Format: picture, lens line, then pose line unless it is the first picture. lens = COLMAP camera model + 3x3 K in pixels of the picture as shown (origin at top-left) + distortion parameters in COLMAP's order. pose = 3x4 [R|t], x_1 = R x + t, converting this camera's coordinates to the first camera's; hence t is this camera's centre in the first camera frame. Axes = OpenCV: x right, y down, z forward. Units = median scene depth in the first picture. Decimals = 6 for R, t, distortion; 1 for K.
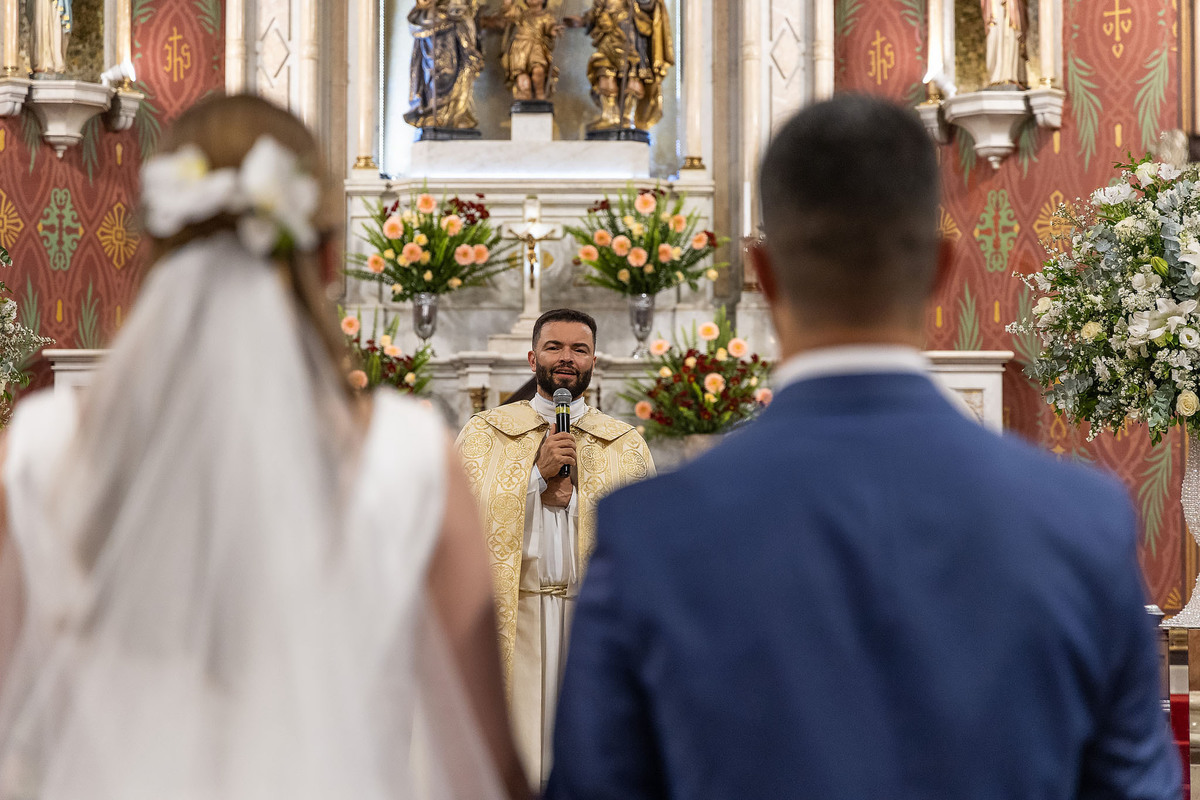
lens RADIAL K [[3447.2, 0, 629.2], [0, 3447.2, 400.1], [0, 0, 1]] dist [0.062939, 0.134208]
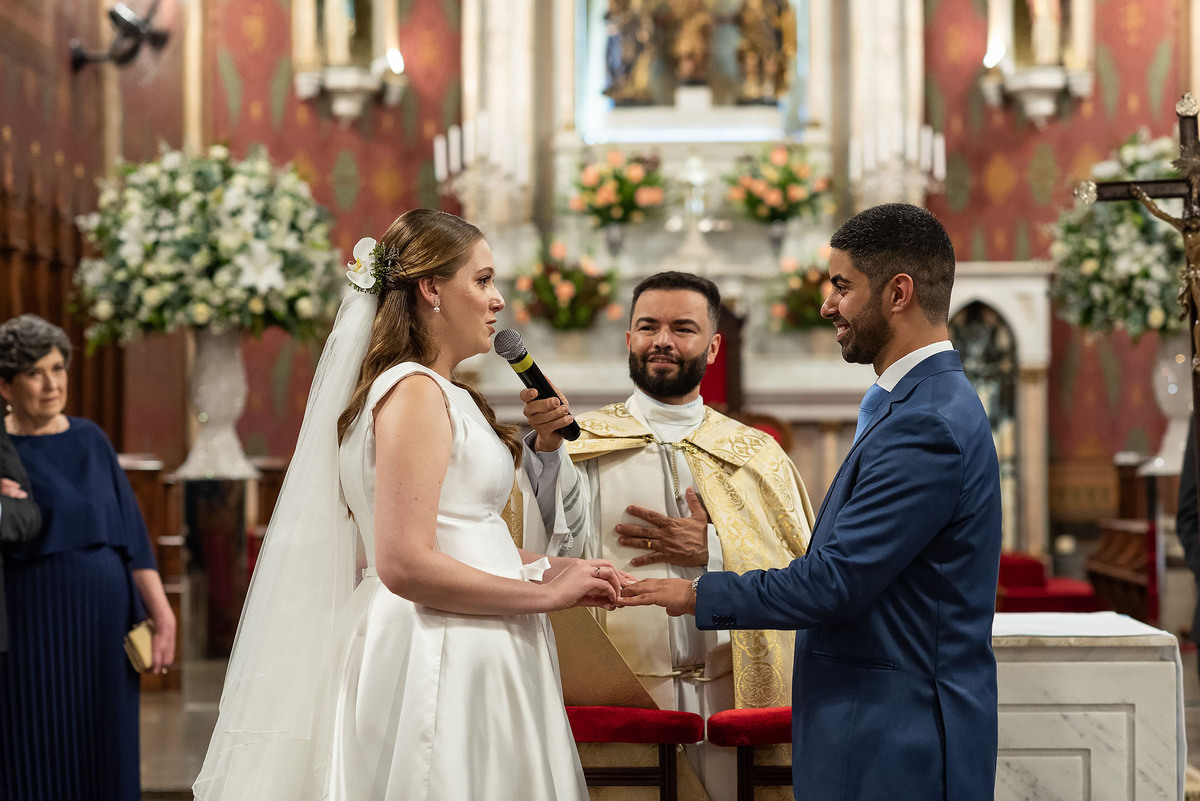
lens RADIAL K [[2835.8, 0, 600.0], [0, 2835.8, 400.5], [0, 0, 1]] dist [-0.033557, 0.028269]
pose [[0.998220, -0.006148, -0.059326, 0.000175], [0.008556, 0.999147, 0.040408, -0.007522], [0.059027, -0.040843, 0.997420, -0.103908]]
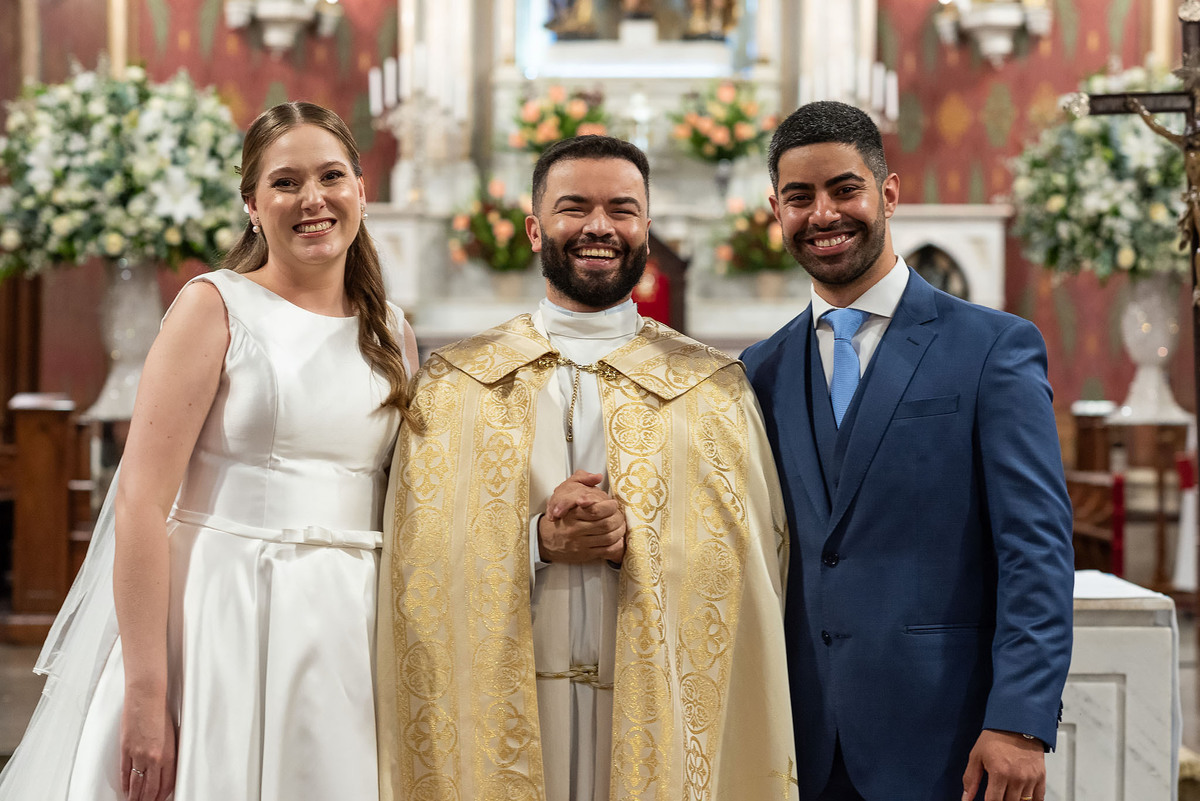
lens RADIAL K [[2835.8, 0, 600.0], [0, 2835.8, 400.5], [0, 0, 1]] dist [-0.033557, 0.028269]
pose [[0.999255, 0.003397, -0.038441, -0.001235], [-0.001150, 0.998297, 0.058328, -0.004066], [0.038573, -0.058241, 0.997557, -0.067615]]
